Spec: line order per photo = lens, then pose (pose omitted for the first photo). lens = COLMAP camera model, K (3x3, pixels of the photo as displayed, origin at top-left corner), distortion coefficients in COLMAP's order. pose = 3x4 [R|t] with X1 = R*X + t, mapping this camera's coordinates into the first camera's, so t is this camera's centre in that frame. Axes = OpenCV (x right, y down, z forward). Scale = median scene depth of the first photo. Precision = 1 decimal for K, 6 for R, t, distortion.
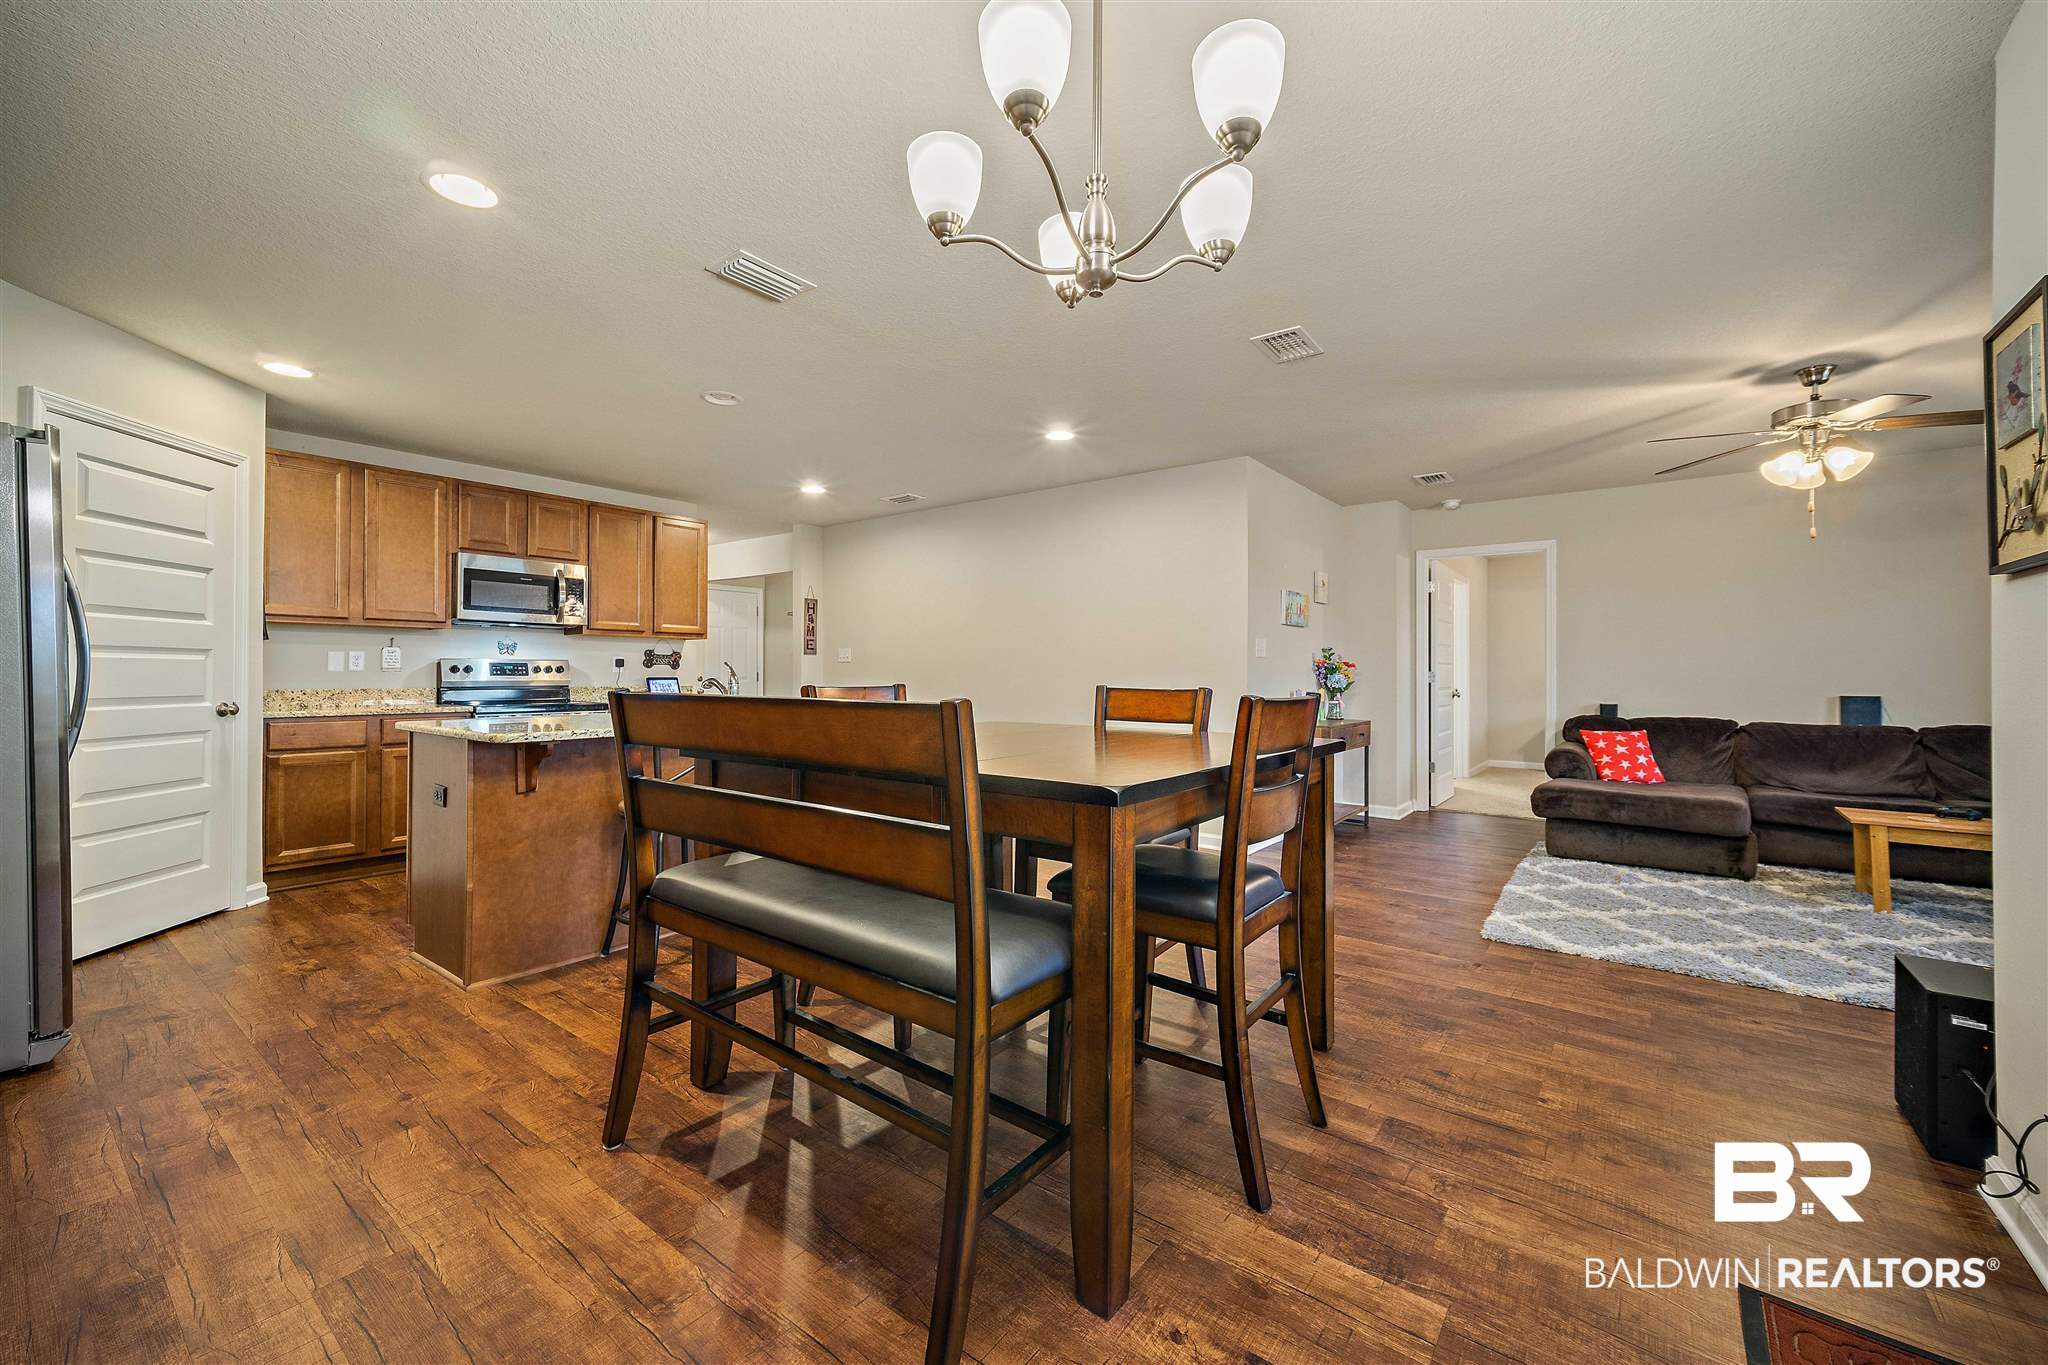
lens RADIAL K [[805.5, 0, 1022.1], [0, 805.5, 669.6], [0, 0, 1]] dist [0.000317, -0.000052]
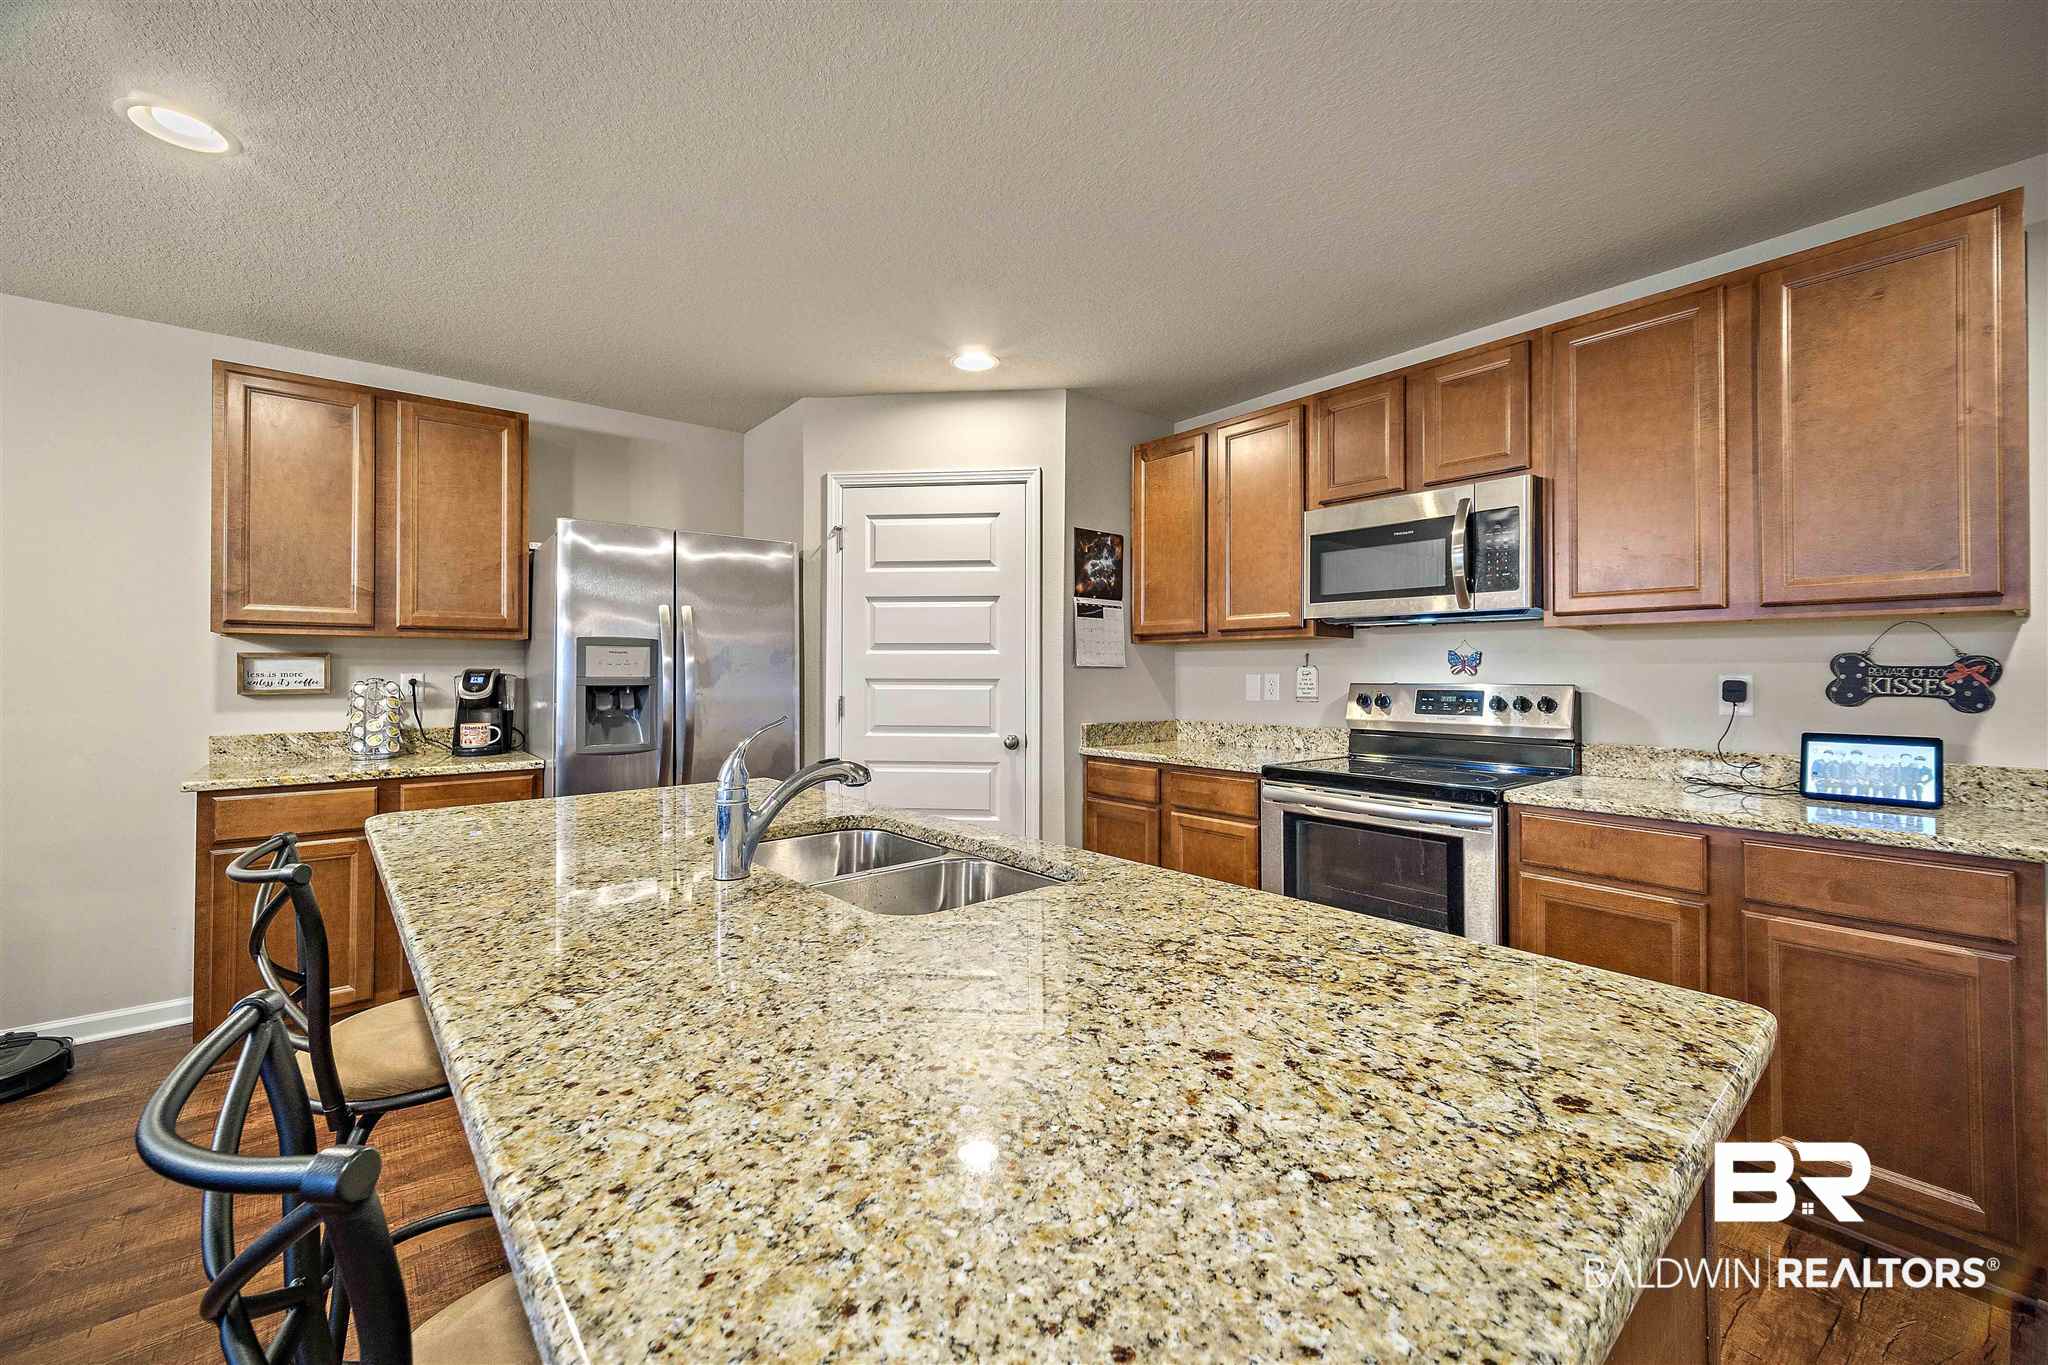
lens RADIAL K [[837.0, 0, 1011.2], [0, 837.0, 659.4], [0, 0, 1]] dist [0.007603, -0.000030]
pose [[-0.234369, -0.019458, -0.971953, -0.026043], [0.004523, 0.999767, -0.021105, -0.021656], [0.972137, -0.009342, -0.234227, 0.985558]]
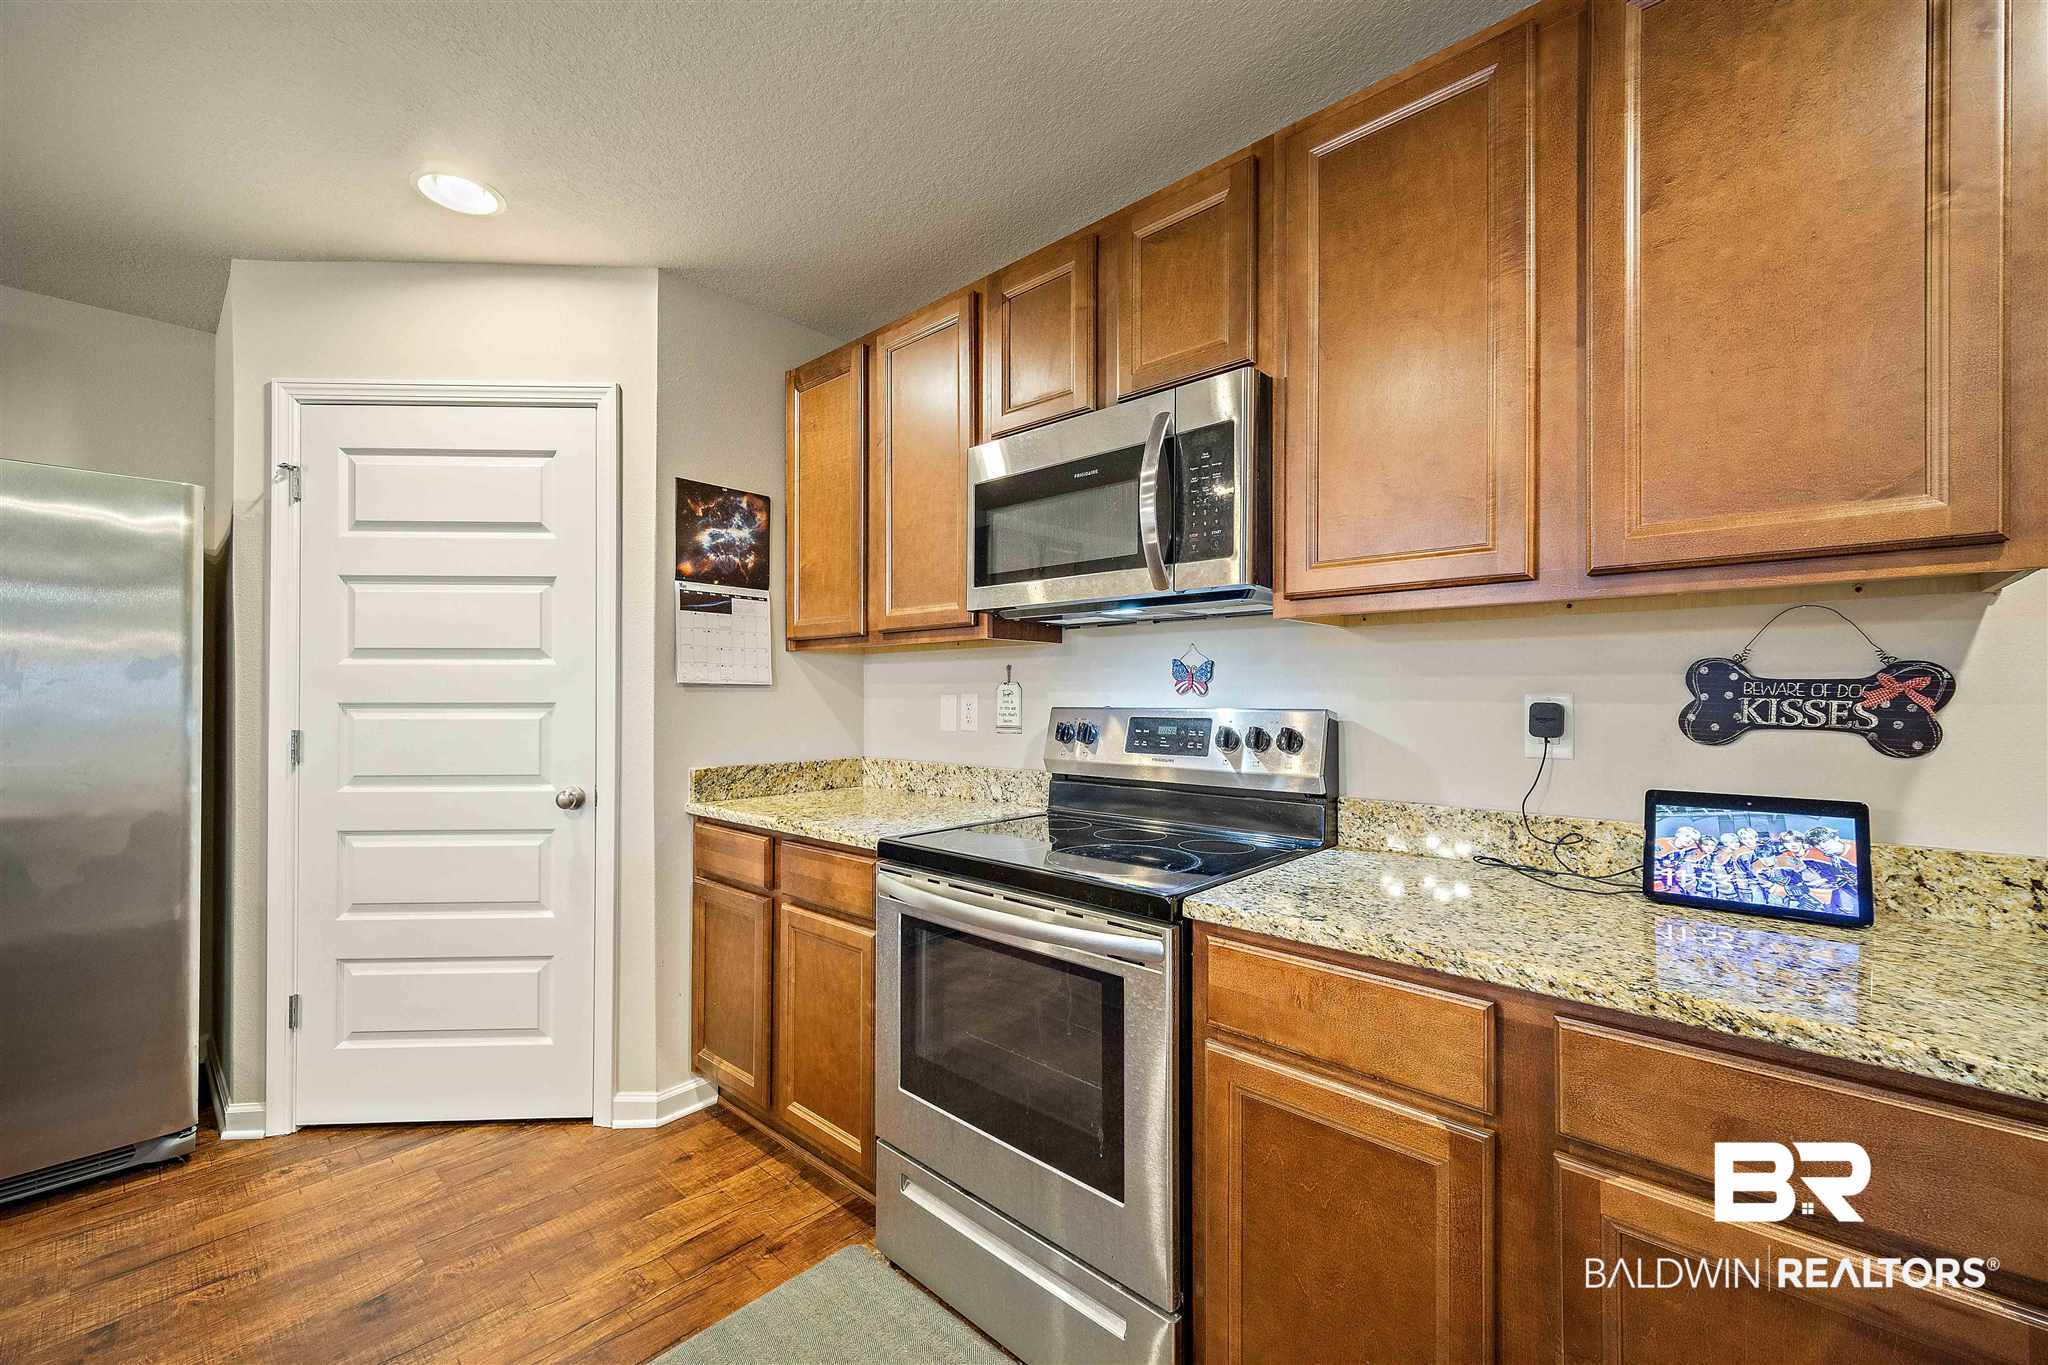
lens RADIAL K [[826.5, 0, 1023.9], [0, 826.5, 688.8], [0, 0, 1]] dist [0.010783, -0.000228]
pose [[-0.091713, -0.008492, -0.995749, -0.302698], [0.007299, 0.999931, -0.009200, -0.021638], [0.995759, -0.008112, -0.091645, 1.128639]]
